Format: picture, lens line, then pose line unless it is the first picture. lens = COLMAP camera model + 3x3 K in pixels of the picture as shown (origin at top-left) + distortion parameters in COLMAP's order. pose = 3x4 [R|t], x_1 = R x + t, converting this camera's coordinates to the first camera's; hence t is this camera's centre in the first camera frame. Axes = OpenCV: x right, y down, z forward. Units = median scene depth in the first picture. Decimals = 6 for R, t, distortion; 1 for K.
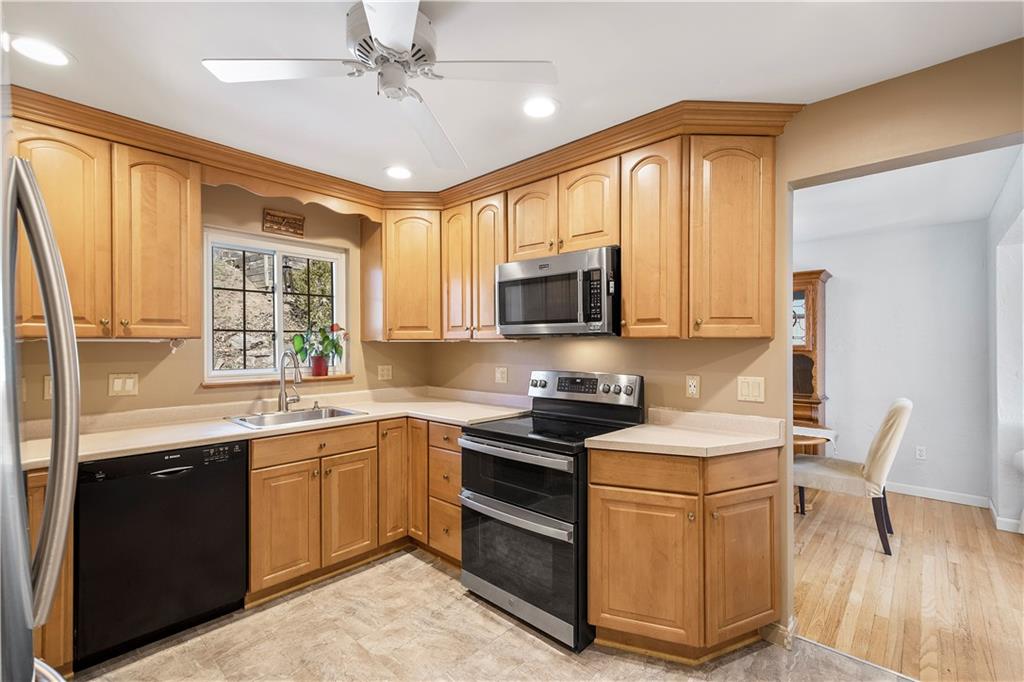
lens RADIAL K [[452.2, 0, 517.0], [0, 452.2, 336.2], [0, 0, 1]] dist [0.038780, -0.007021]
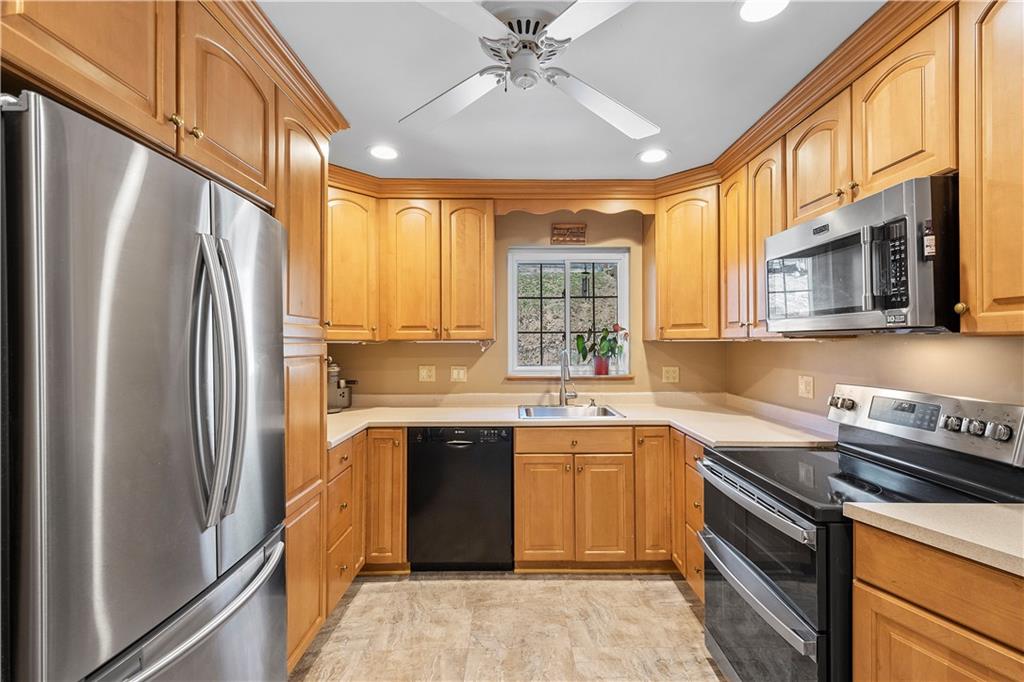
lens RADIAL K [[452.2, 0, 517.0], [0, 452.2, 336.2], [0, 0, 1]] dist [0.038780, -0.007021]
pose [[0.692454, -0.011880, -0.721364, 0.226738], [0.015290, 0.999882, -0.001790, -0.002099], [0.721300, -0.009790, 0.692553, 0.192904]]
